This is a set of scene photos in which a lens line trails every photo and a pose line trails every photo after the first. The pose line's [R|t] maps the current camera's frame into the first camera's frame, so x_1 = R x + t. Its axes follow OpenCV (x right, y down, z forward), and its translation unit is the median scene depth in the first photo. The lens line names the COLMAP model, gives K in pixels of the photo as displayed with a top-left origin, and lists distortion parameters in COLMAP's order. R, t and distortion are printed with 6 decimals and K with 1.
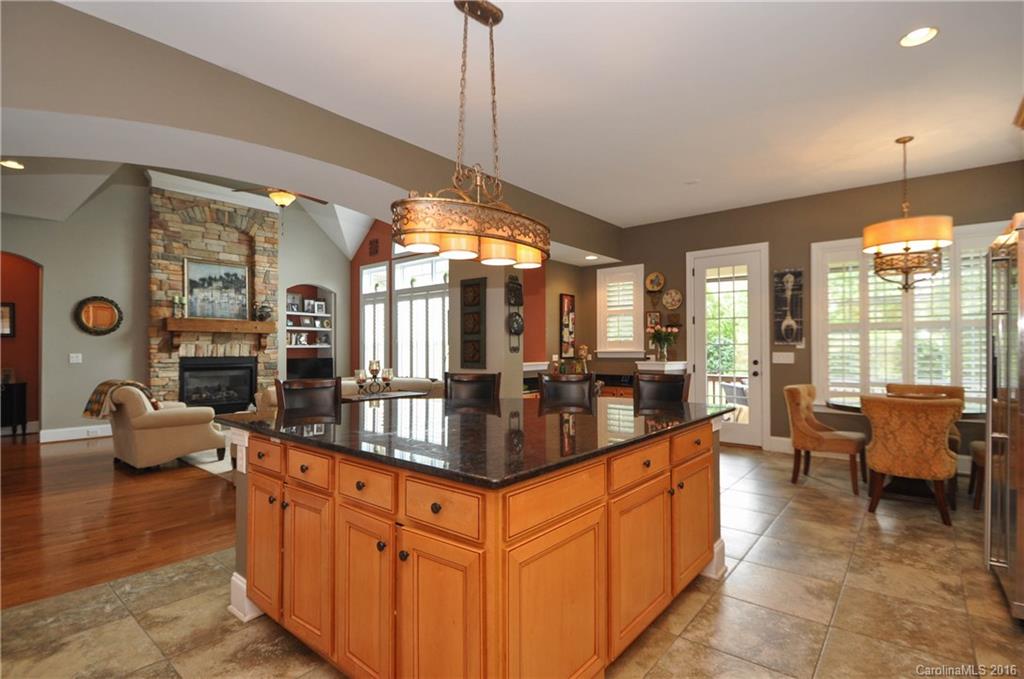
lens RADIAL K [[489.7, 0, 512.0], [0, 489.7, 339.5], [0, 0, 1]] dist [0.041533, -0.035700]
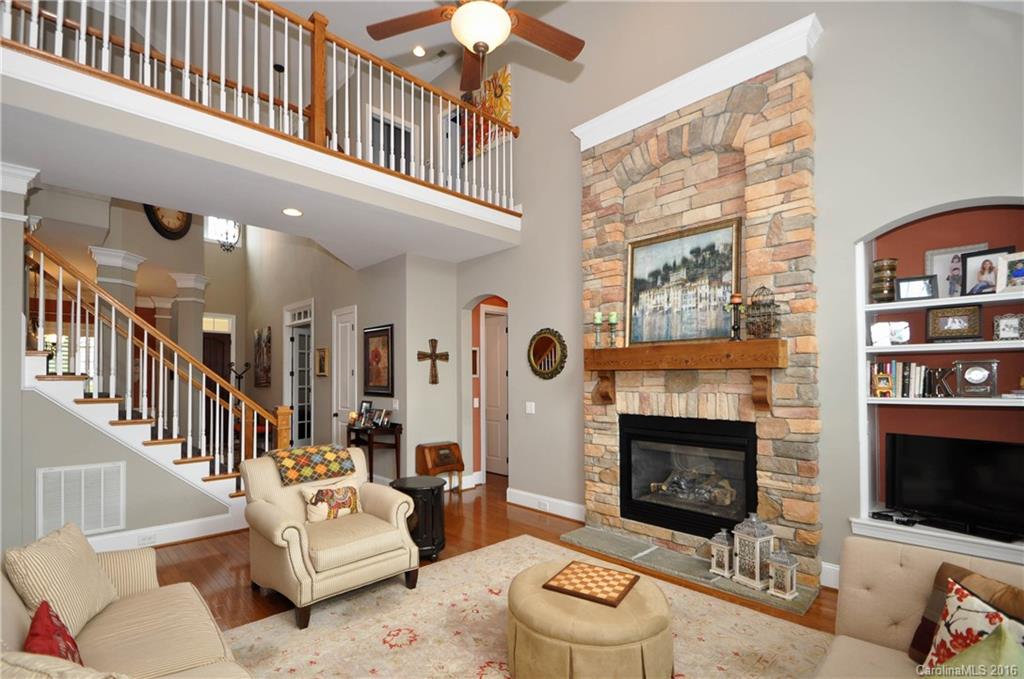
lens RADIAL K [[475.8, 0, 477.6], [0, 475.8, 372.9], [0, 0, 1]] dist [-0.000176, -0.000124]
pose [[-0.143023, -0.011592, -0.989652, -0.083018], [0.020065, 0.999692, -0.014610, -0.008468], [0.989516, -0.021947, -0.142746, 0.914211]]
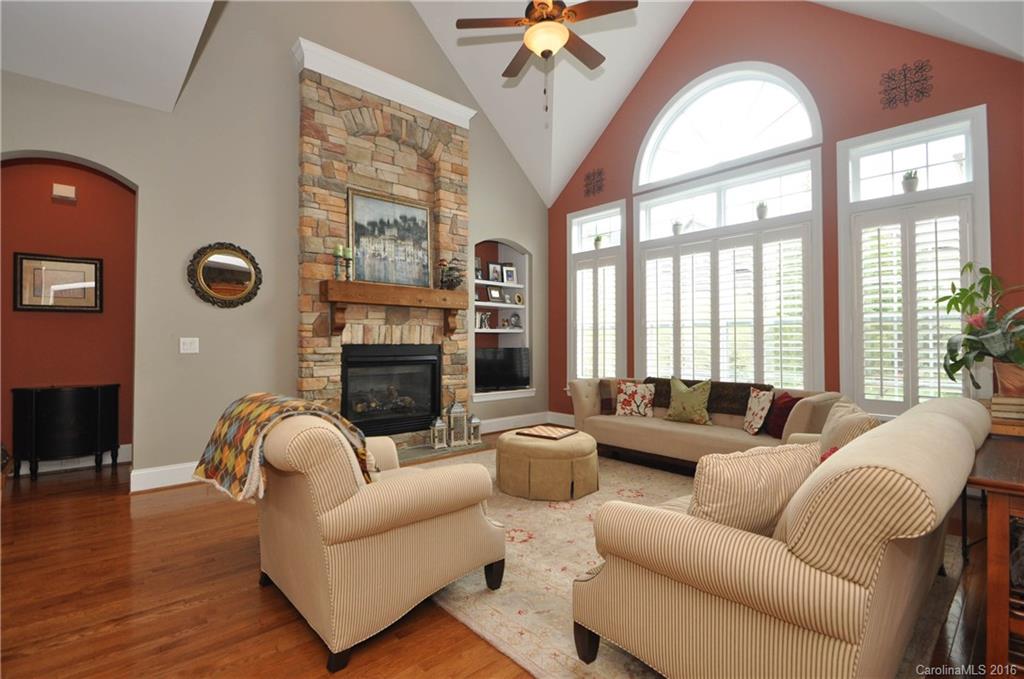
lens RADIAL K [[469.1, 0, 513.7], [0, 469.1, 333.3], [0, 0, 1]] dist [-0.000116, -0.000133]
pose [[0.990735, 0.001787, -0.135798, -0.374913], [-0.001559, 0.999997, 0.001785, 0.019932], [0.135801, -0.001557, 0.990735, 0.440351]]
